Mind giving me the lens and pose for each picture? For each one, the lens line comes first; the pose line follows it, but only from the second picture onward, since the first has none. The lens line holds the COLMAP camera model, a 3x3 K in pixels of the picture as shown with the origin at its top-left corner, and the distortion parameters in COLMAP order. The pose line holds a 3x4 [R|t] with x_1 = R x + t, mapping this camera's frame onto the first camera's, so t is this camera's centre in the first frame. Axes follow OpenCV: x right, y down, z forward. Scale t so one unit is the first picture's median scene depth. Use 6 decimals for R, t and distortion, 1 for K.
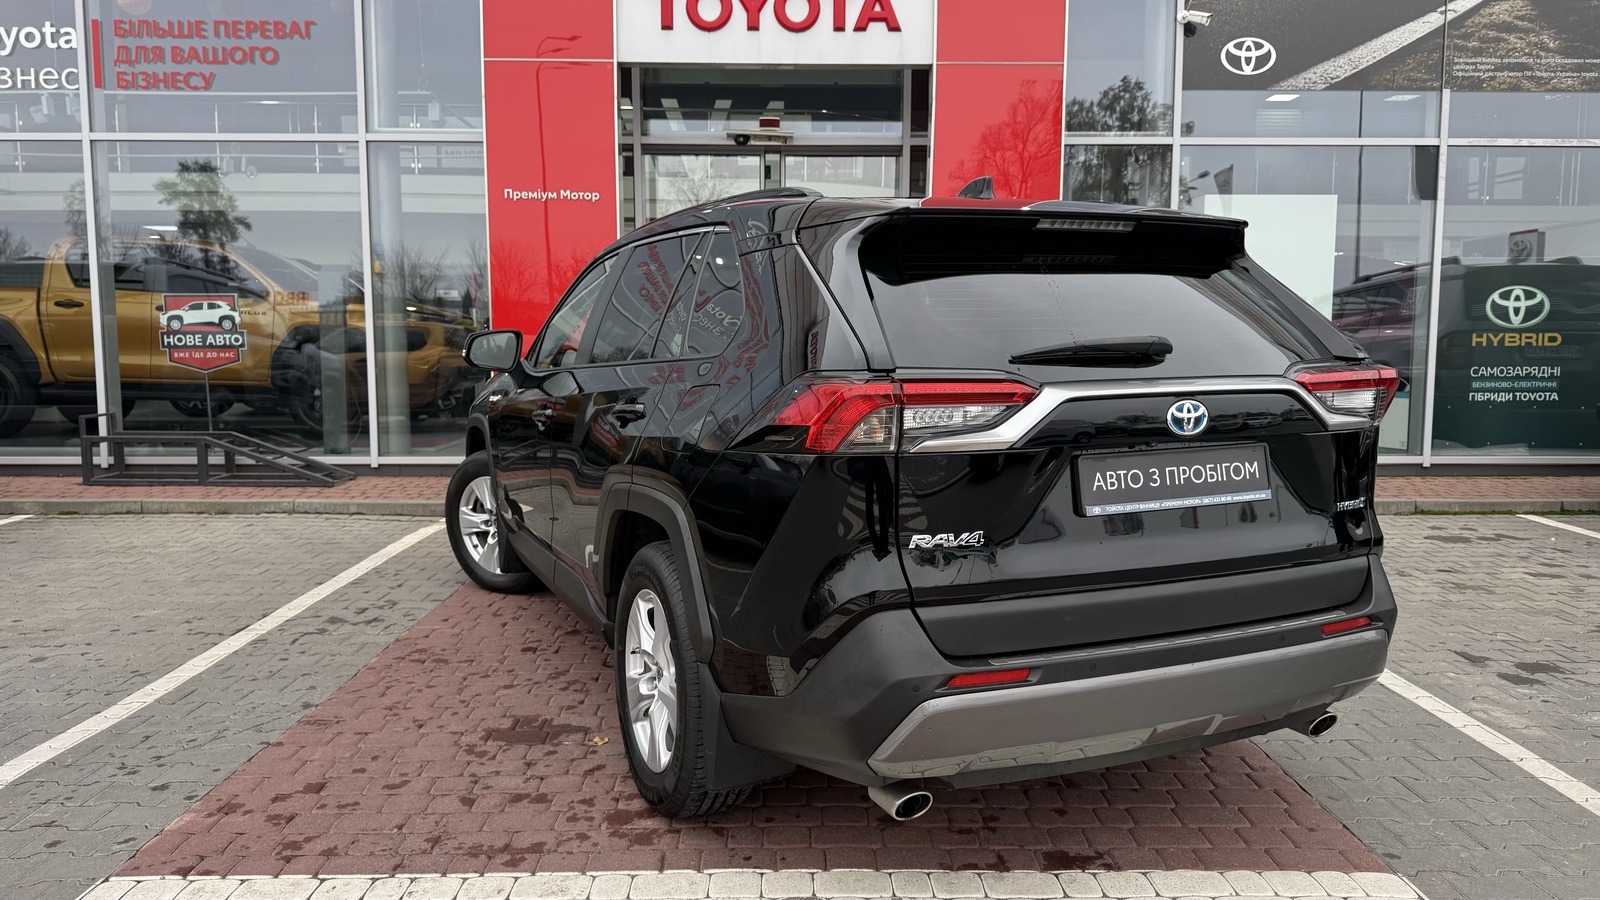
lens RADIAL K [[1126.4, 0, 799.5], [0, 1126.4, 460.6], [0, 0, 1]] dist [0.014690, -0.029306]
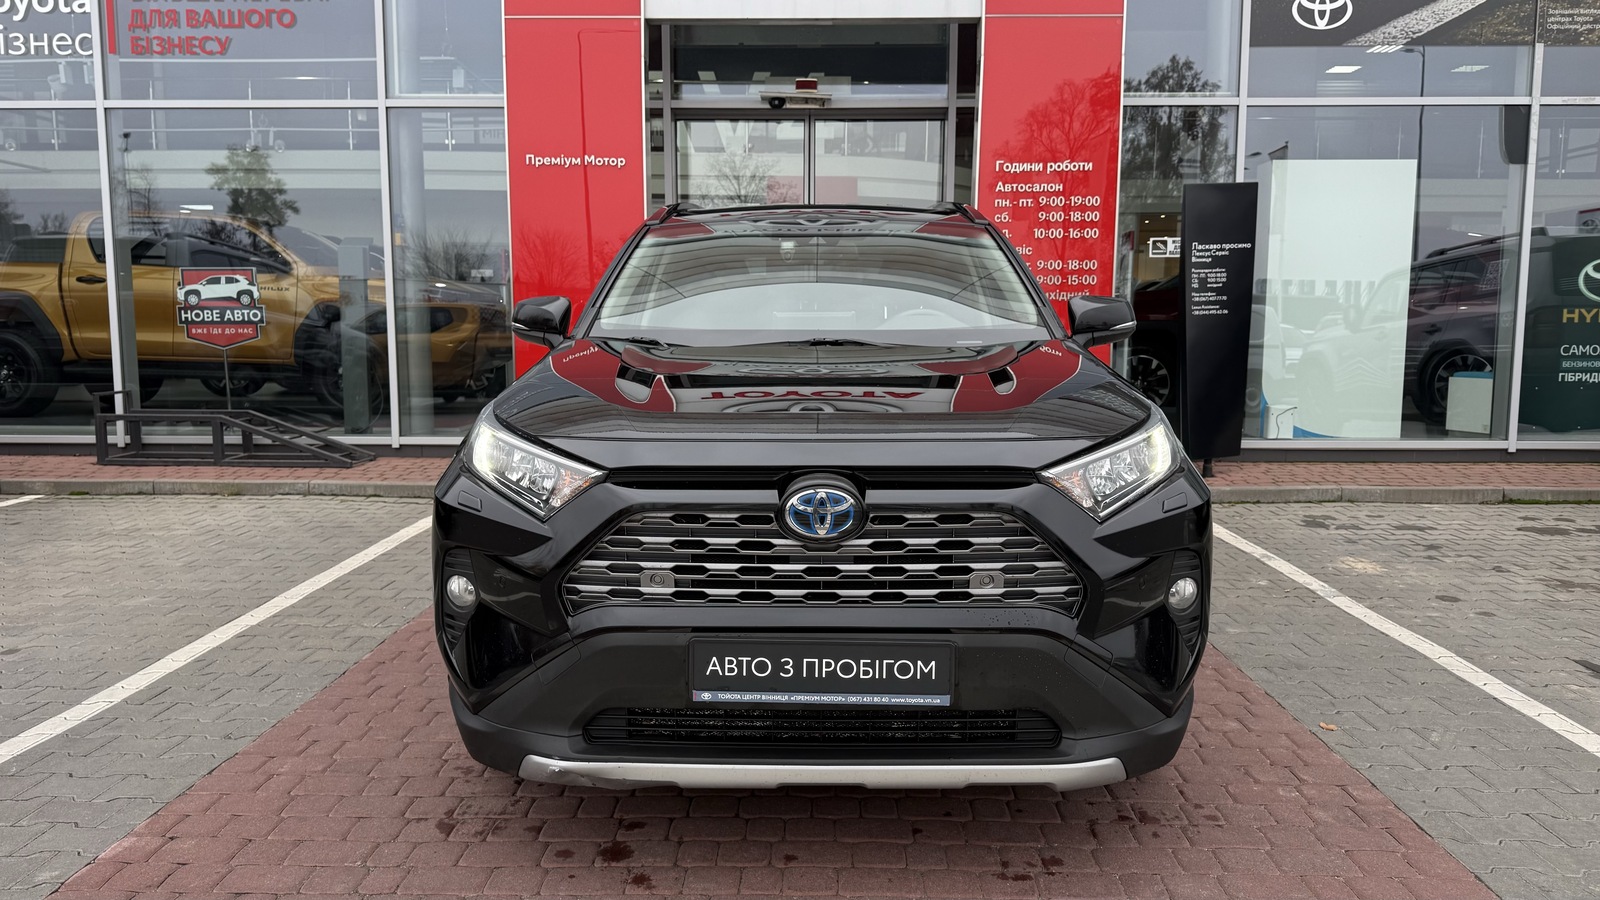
lens RADIAL K [[1128.4, 0, 798.8], [0, 1128.4, 458.0], [0, 0, 1]] dist [0.002510, -0.010327]
pose [[0.999295, 0.004801, -0.037231, 0.003451], [-0.004364, 0.999921, 0.011813, 0.001846], [0.037285, -0.011643, 0.999237, 0.051723]]
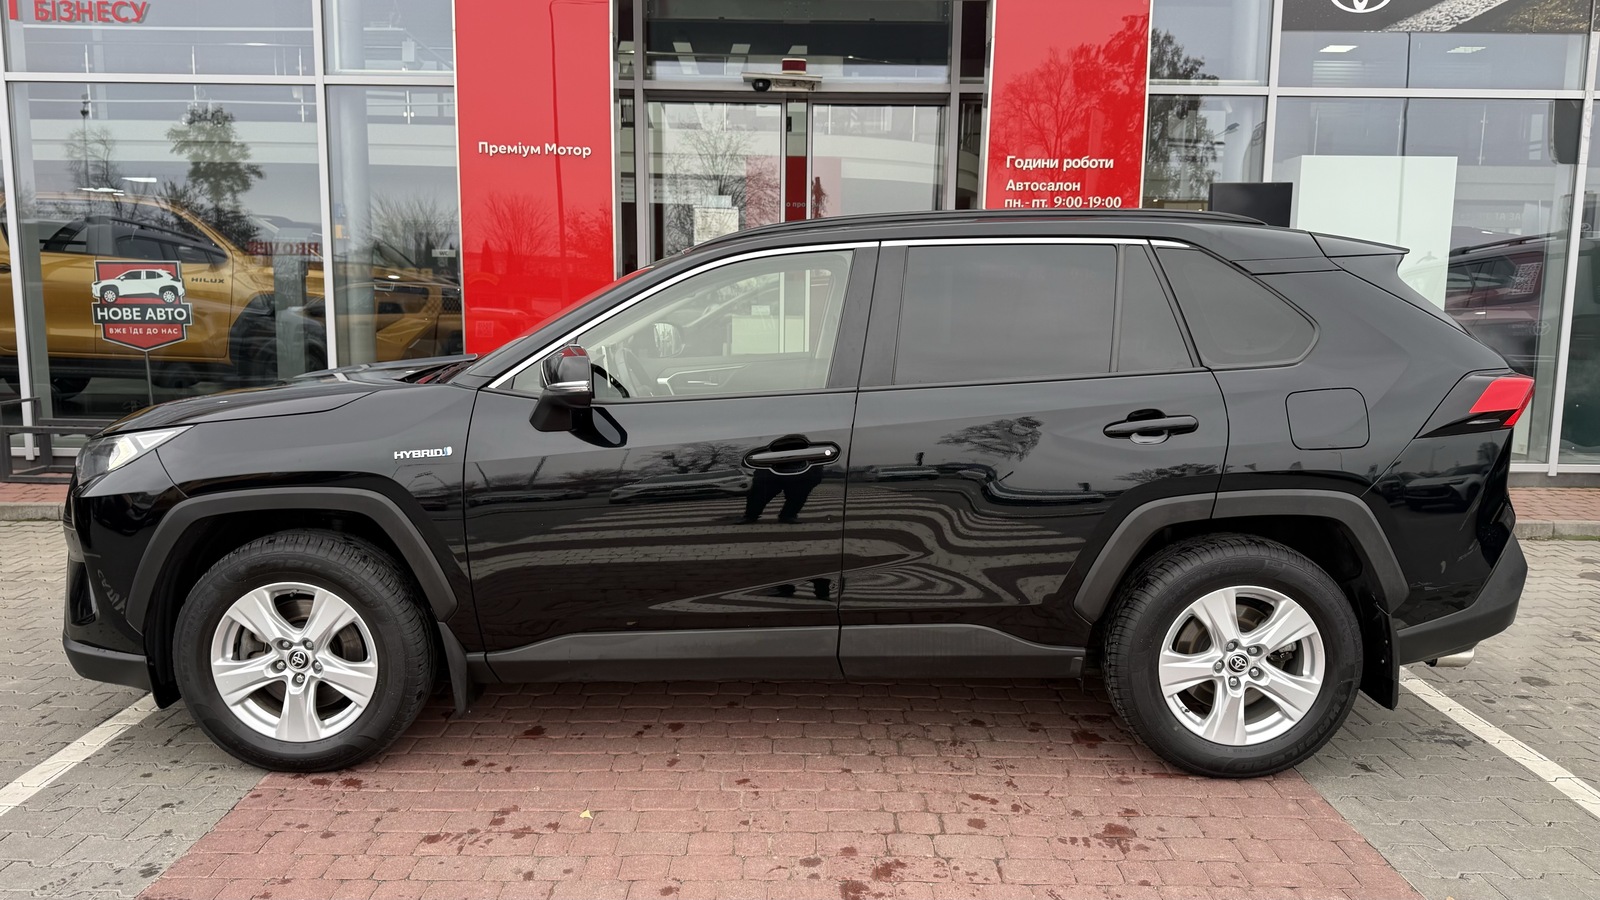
lens RADIAL K [[1128.4, 0, 798.8], [0, 1128.4, 458.0], [0, 0, 1]] dist [0.002510, -0.010327]
pose [[0.999836, 0.011759, -0.013809, -0.007813], [-0.011242, 0.999255, 0.036926, -0.034765], [0.014233, -0.036765, 0.999223, 0.137109]]
